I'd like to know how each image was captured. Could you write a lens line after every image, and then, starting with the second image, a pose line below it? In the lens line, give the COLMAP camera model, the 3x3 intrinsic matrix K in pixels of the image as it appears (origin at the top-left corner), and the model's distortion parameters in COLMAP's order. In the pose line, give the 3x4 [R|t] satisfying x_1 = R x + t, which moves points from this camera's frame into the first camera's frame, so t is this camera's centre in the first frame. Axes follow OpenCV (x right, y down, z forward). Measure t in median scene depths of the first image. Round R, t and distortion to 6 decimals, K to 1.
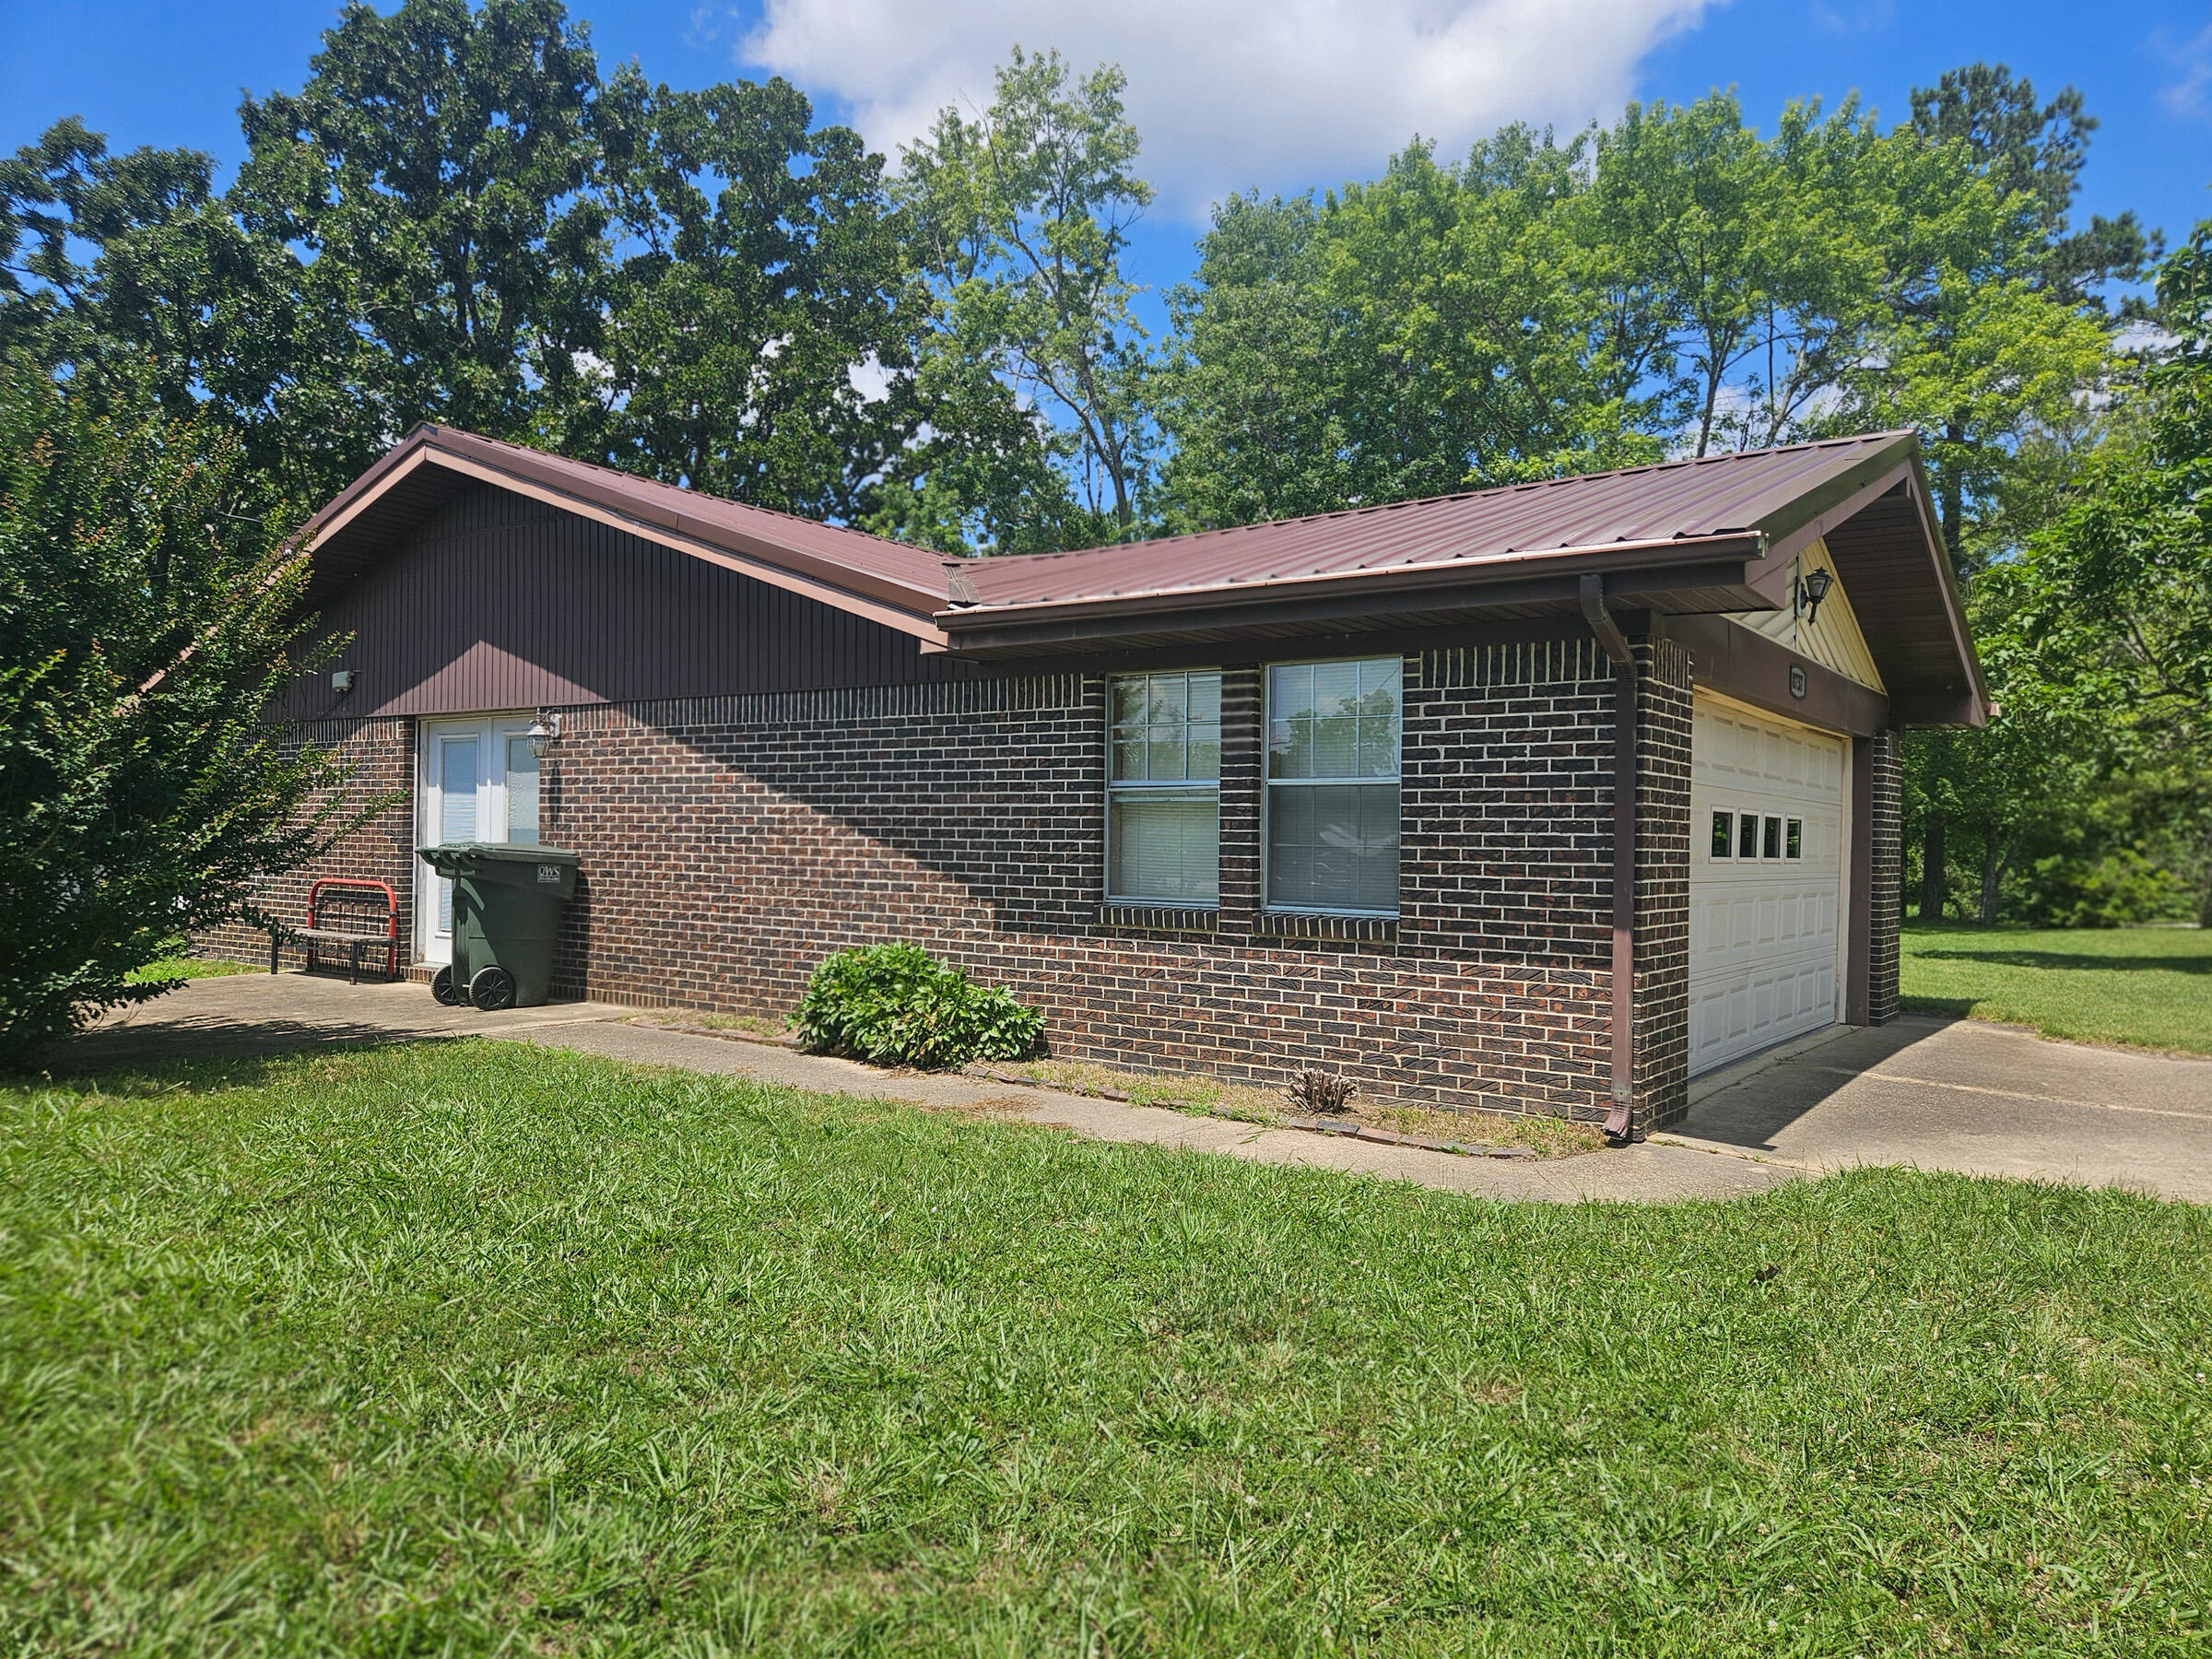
lens RADIAL K [[1521.6, 0, 1106.0], [0, 1521.6, 829.5], [0, 0, 1]] dist [0.084518, -0.071604]
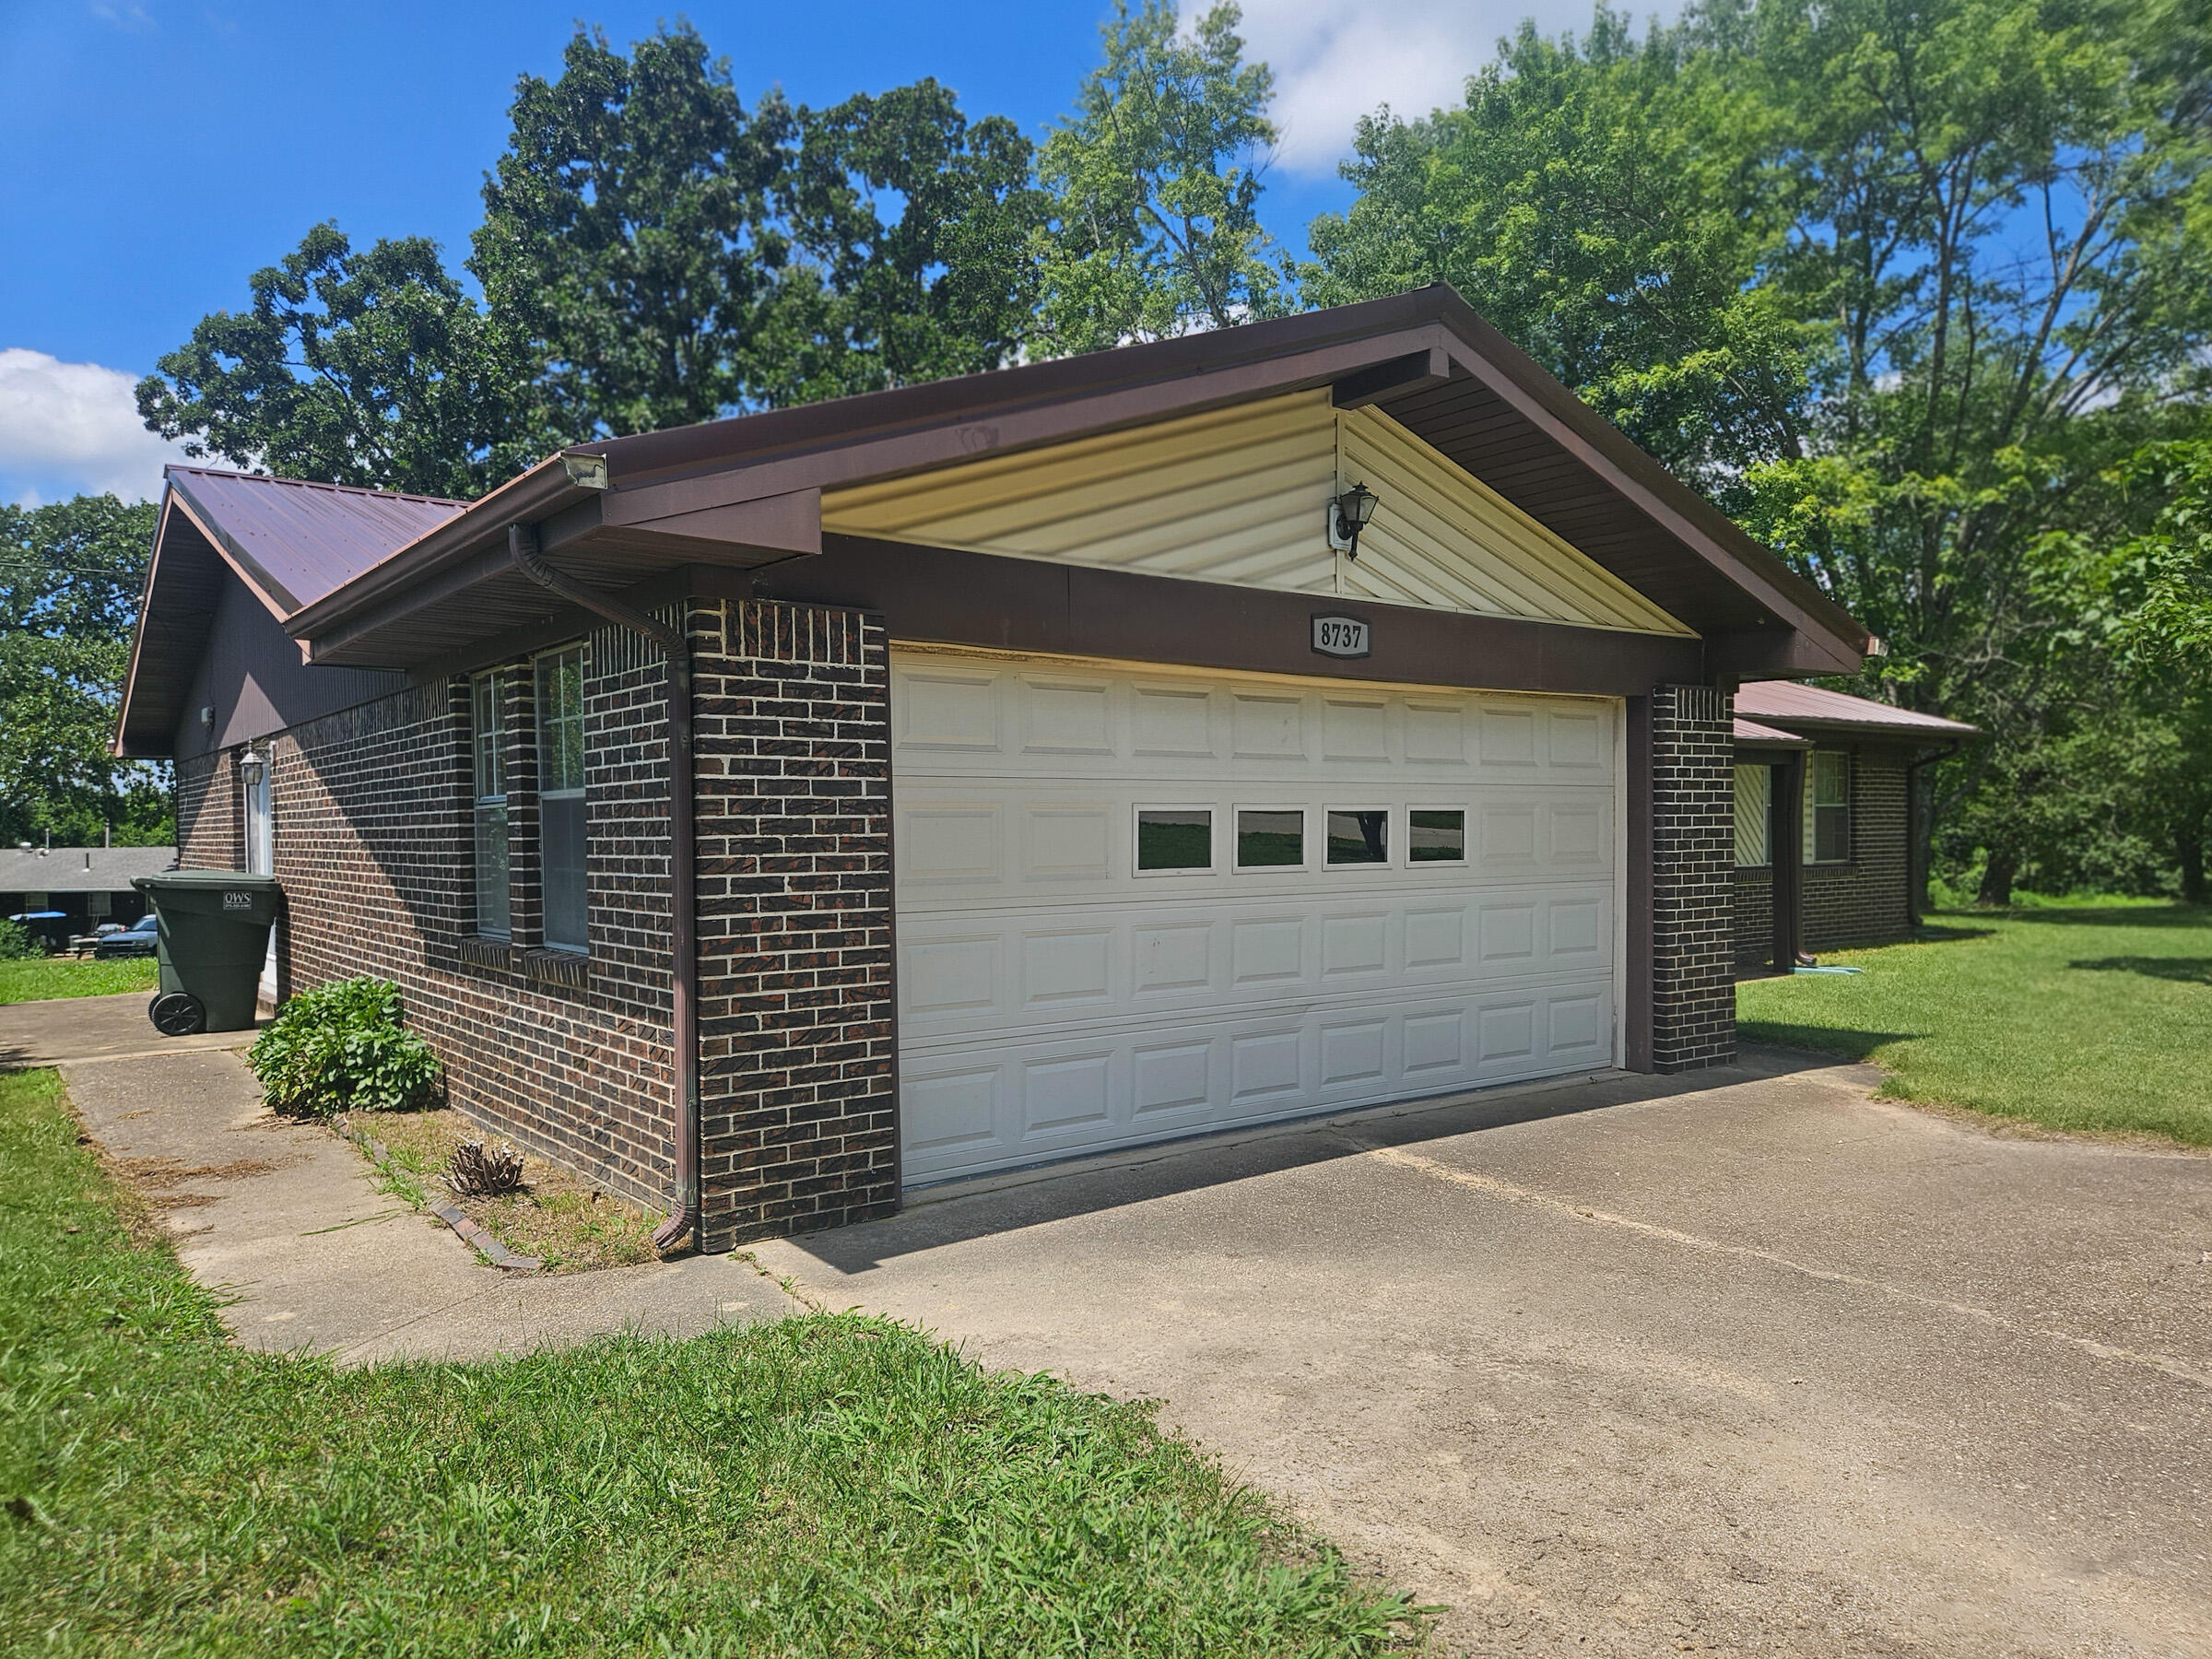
lens RADIAL K [[1521.6, 0, 1106.0], [0, 1521.6, 829.5], [0, 0, 1]] dist [0.084518, -0.071604]
pose [[0.950649, -0.026503, -0.309134, 0.223662], [0.028980, 0.999574, 0.003422, -0.002065], [0.308912, -0.012212, 0.951012, 0.094347]]
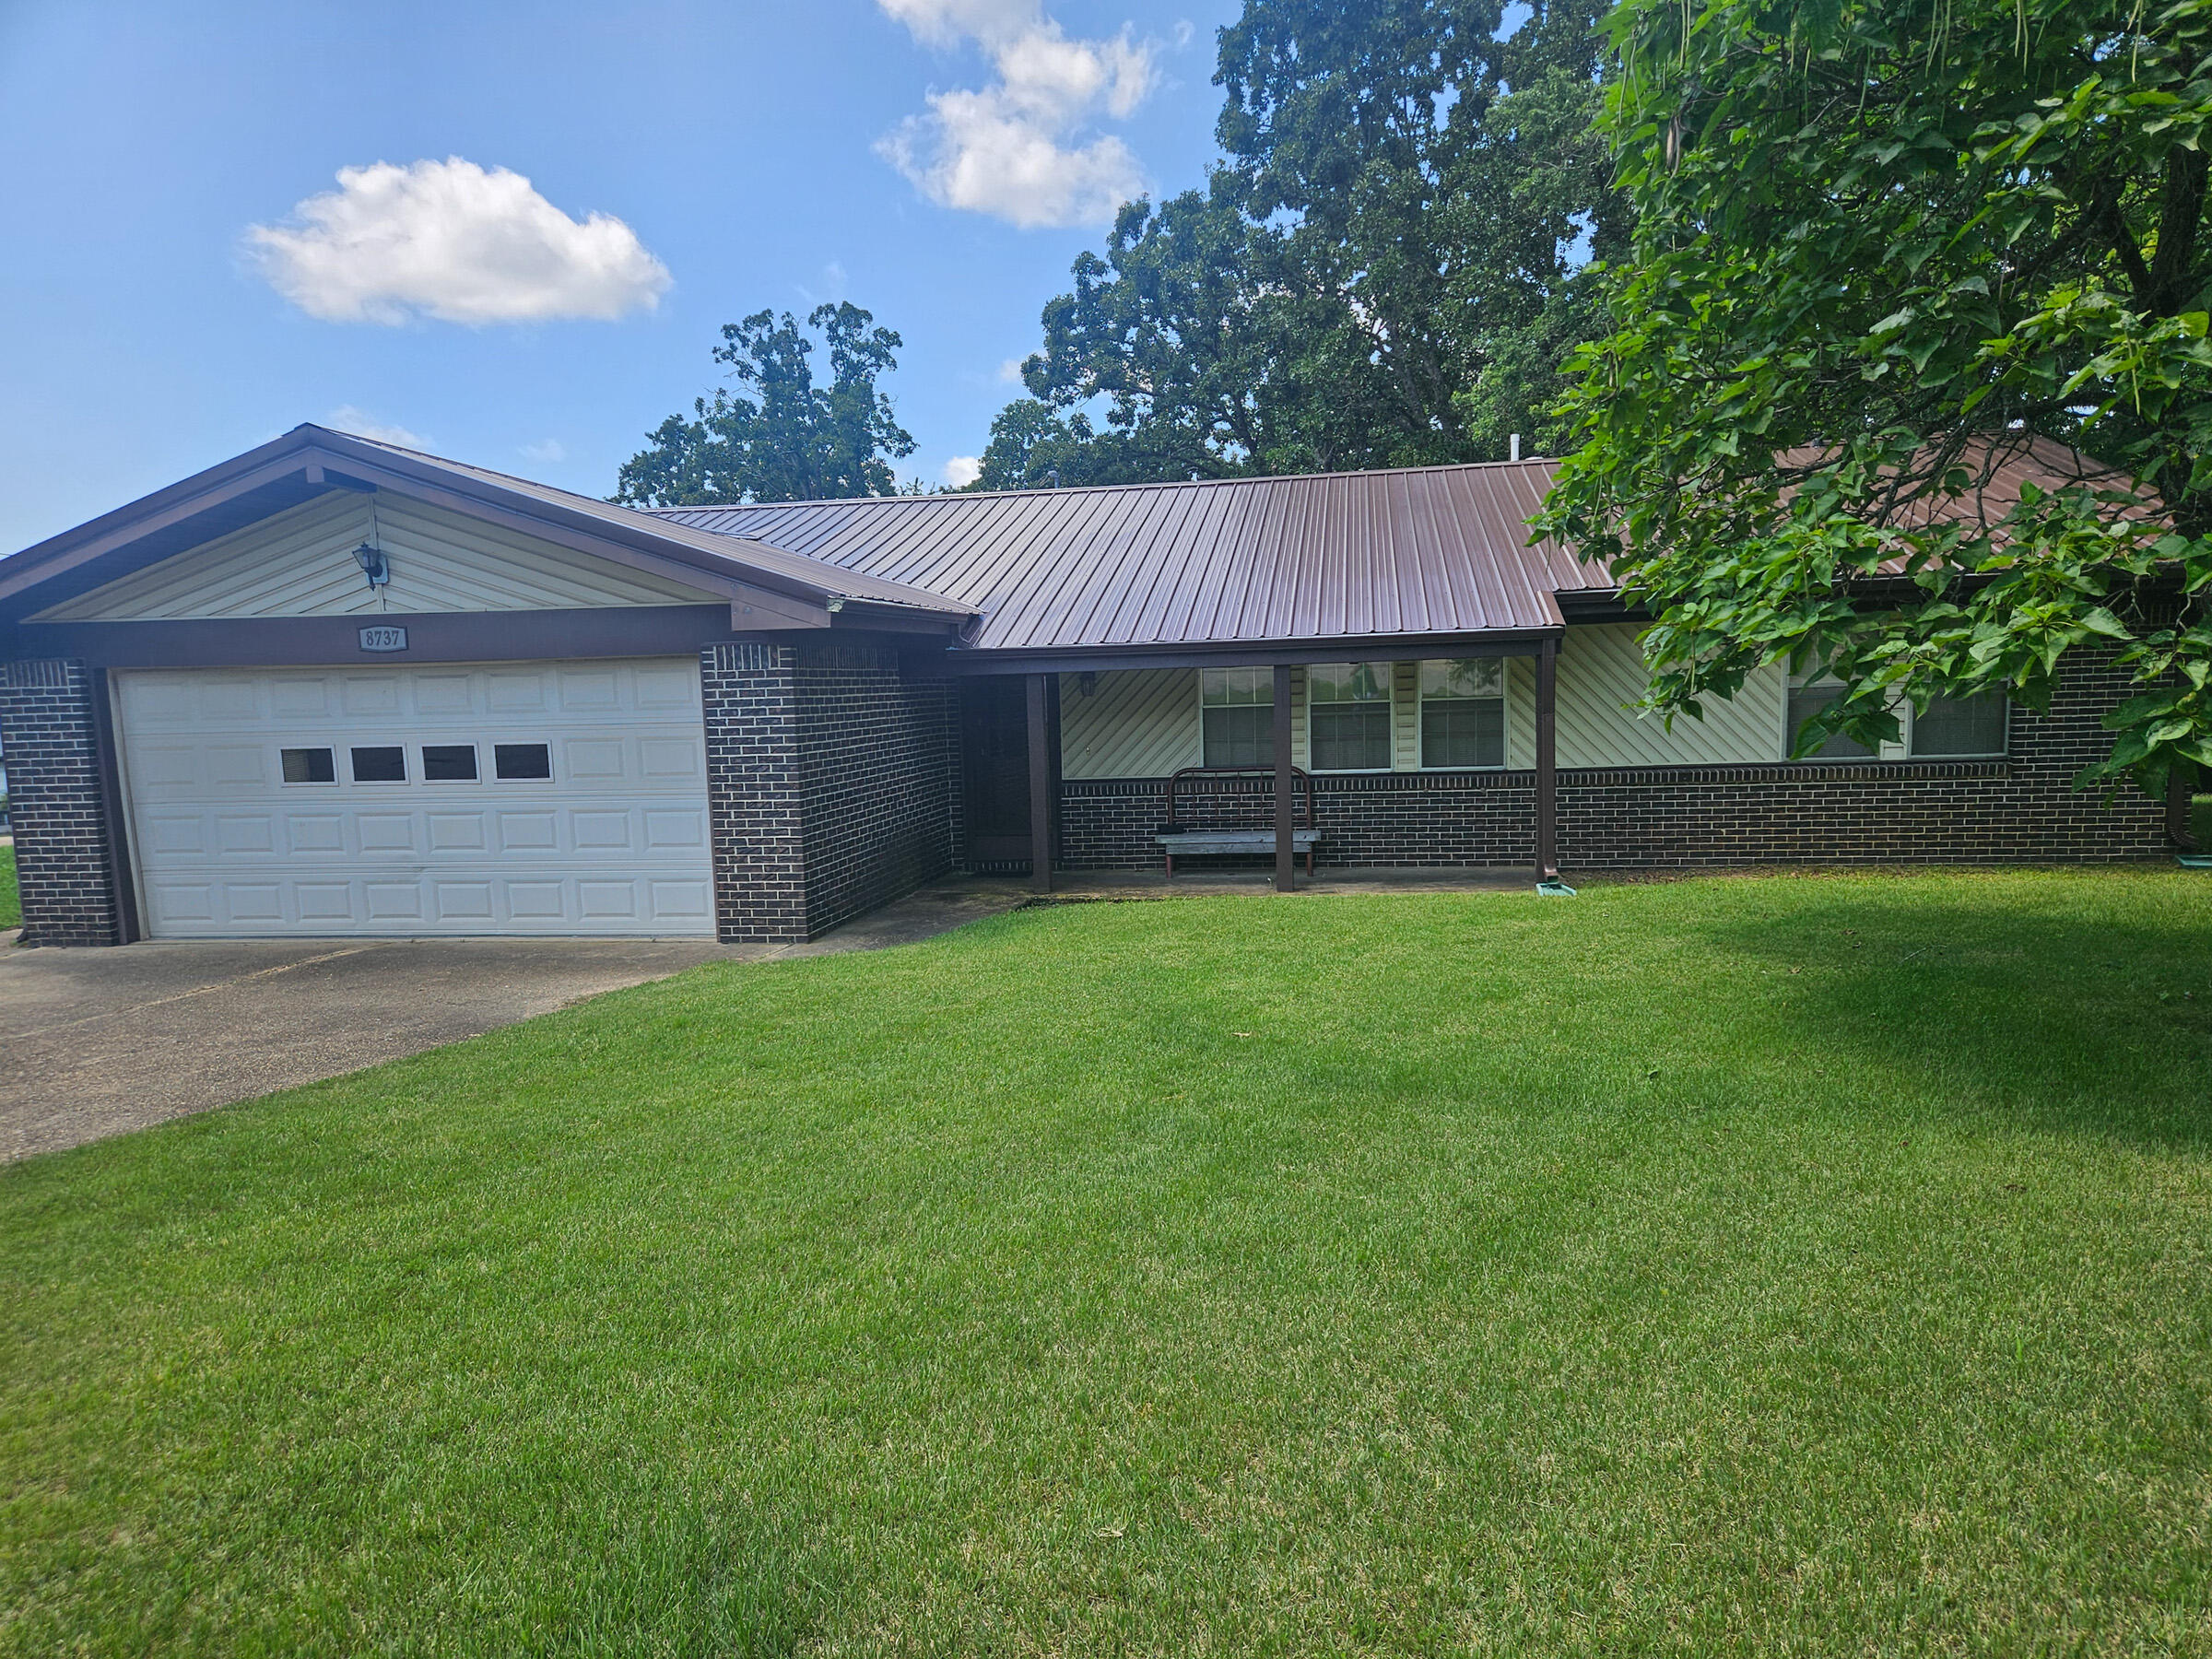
lens RADIAL K [[1519.3, 0, 1115.1], [0, 1519.3, 844.1], [0, 0, 1]] dist [0.086673, -0.076979]
pose [[0.427882, 0.064260, -0.901547, 0.688424], [0.043698, 0.994832, 0.091649, -0.007719], [0.902777, -0.078611, 0.422863, 0.377269]]
